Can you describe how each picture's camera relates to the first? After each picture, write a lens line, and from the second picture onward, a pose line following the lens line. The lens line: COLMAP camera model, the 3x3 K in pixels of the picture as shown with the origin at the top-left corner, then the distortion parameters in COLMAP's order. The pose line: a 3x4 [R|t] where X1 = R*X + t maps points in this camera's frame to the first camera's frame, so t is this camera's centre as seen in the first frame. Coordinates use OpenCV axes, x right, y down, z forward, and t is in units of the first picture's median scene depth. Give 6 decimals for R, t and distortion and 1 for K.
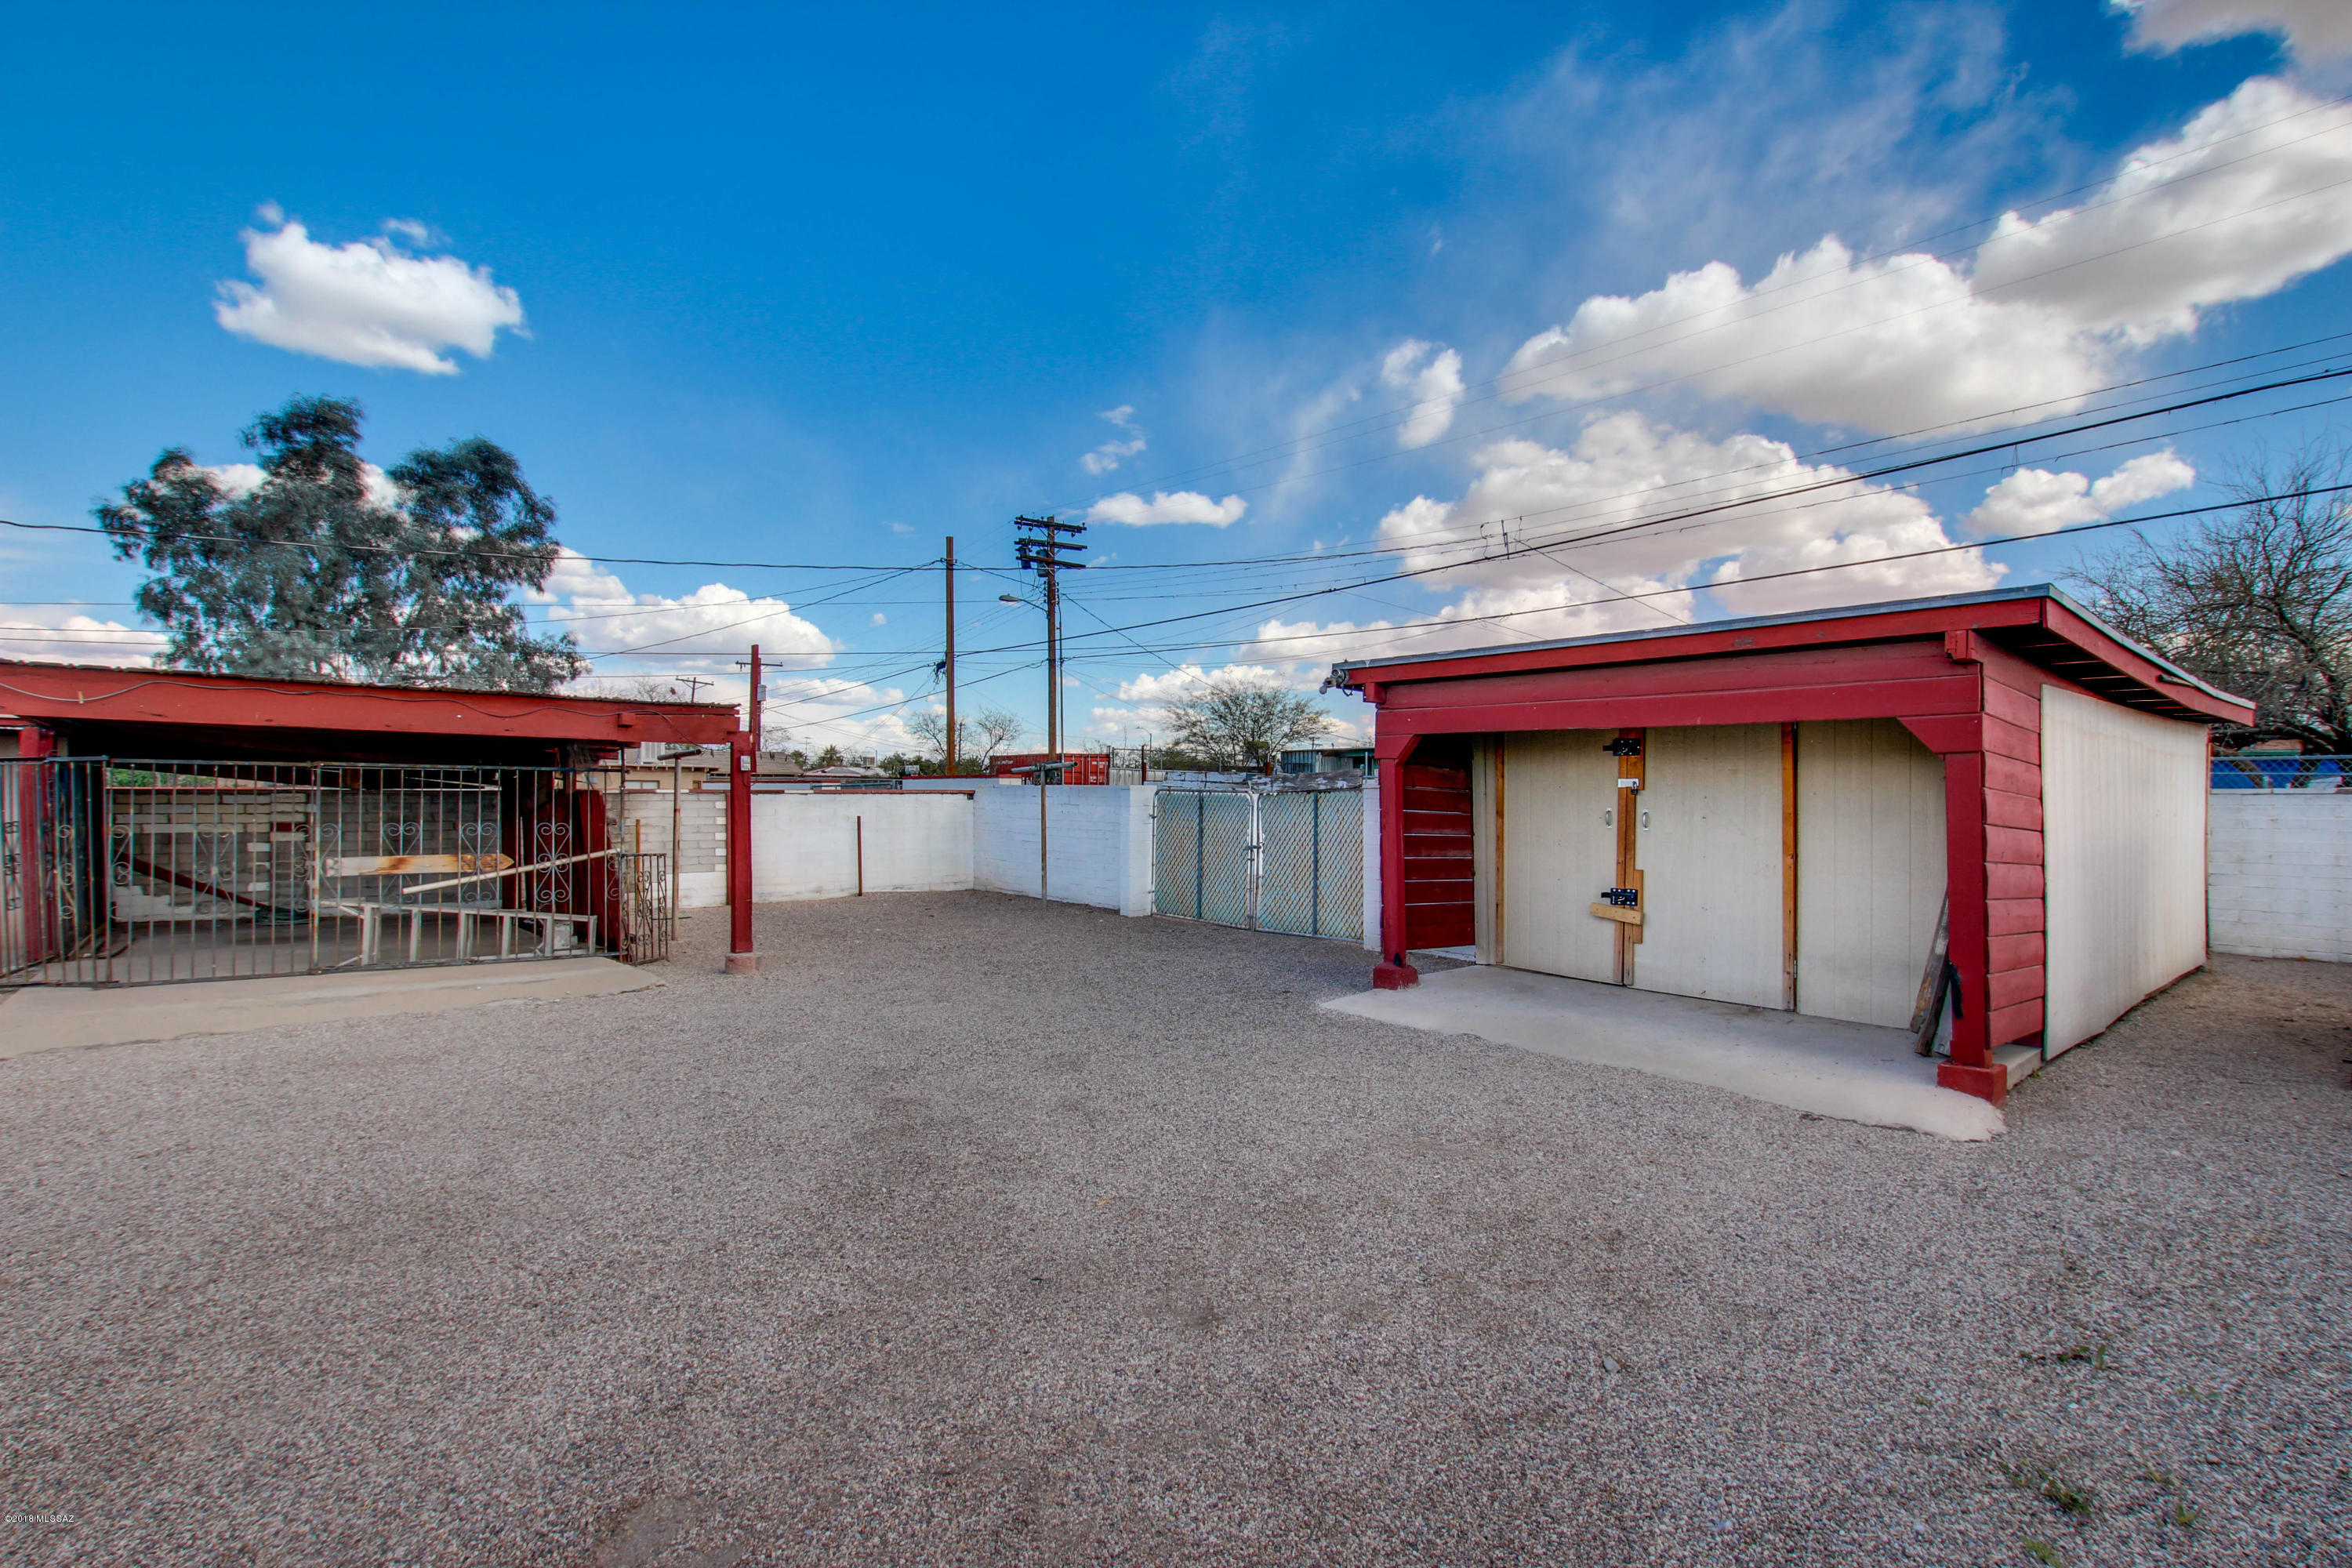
lens RADIAL K [[1096.2, 0, 1185.4], [0, 1096.2, 802.7], [0, 0, 1]] dist [-0.036445, 0.005422]
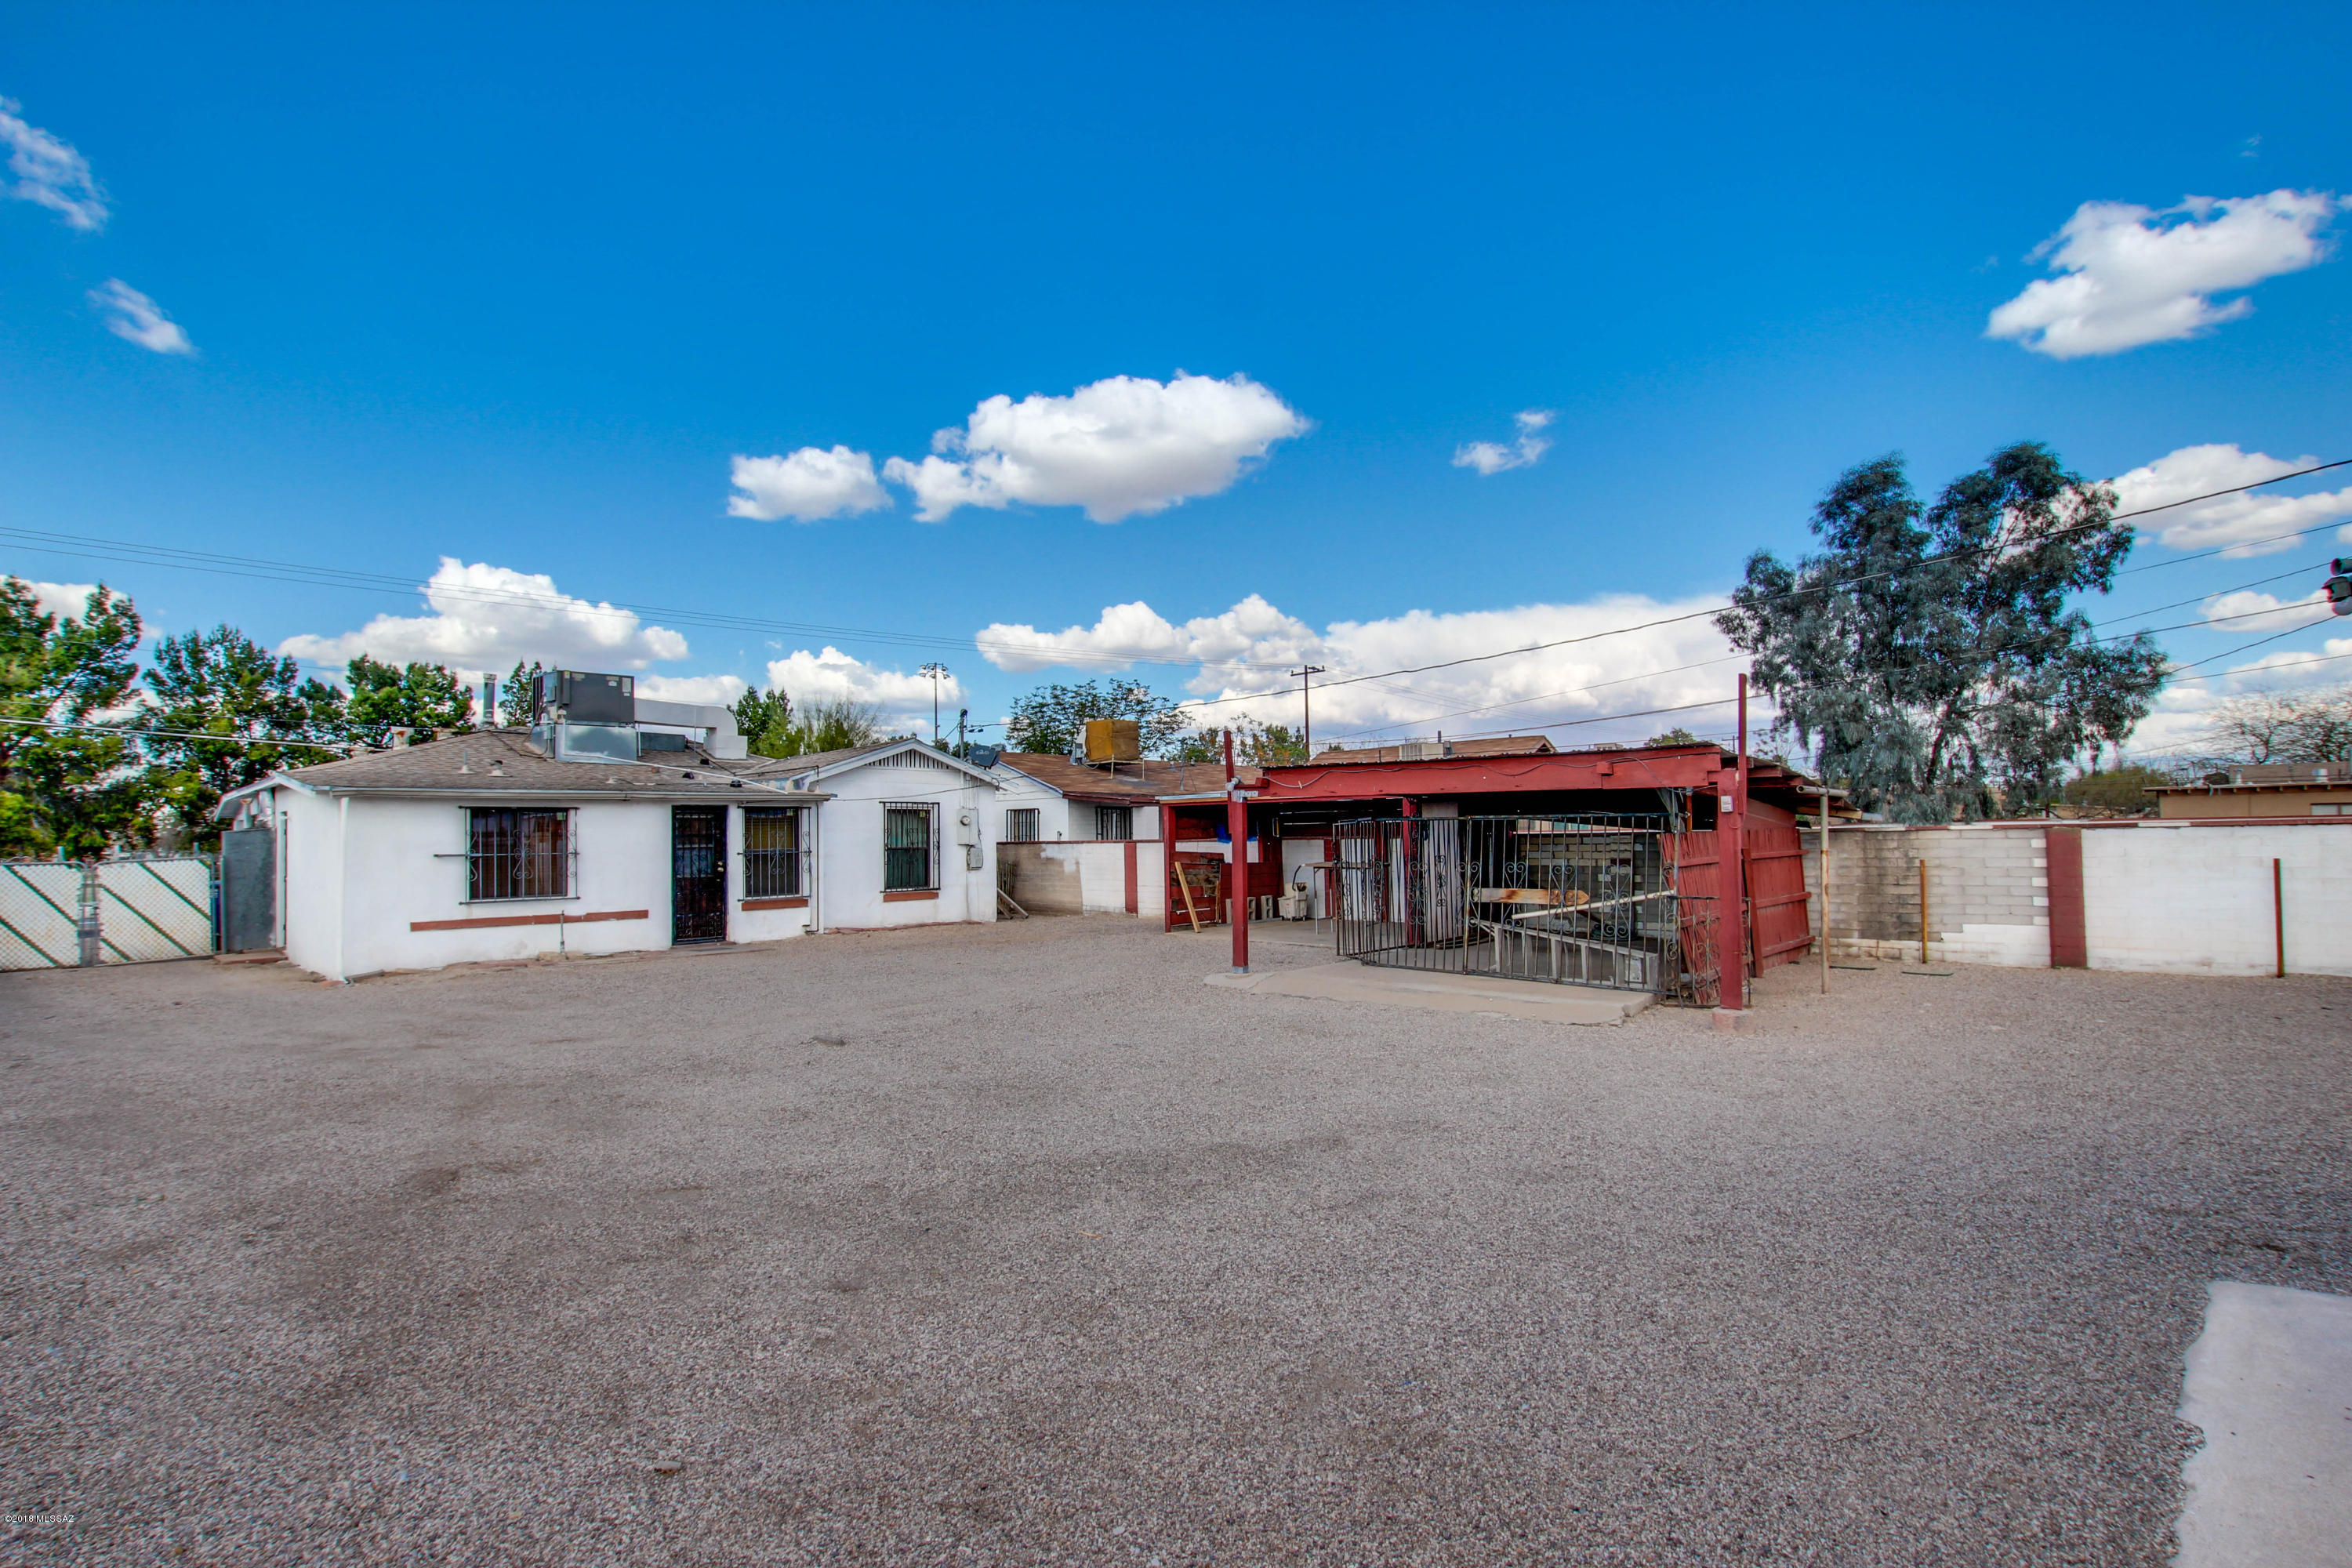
lens RADIAL K [[1096.2, 0, 1185.4], [0, 1096.2, 802.7], [0, 0, 1]] dist [-0.036445, 0.005422]
pose [[0.124622, -0.034978, -0.991588, 0.362529], [0.008401, 0.999380, -0.034197, -0.007609], [0.992169, -0.004068, 0.124839, 0.342827]]
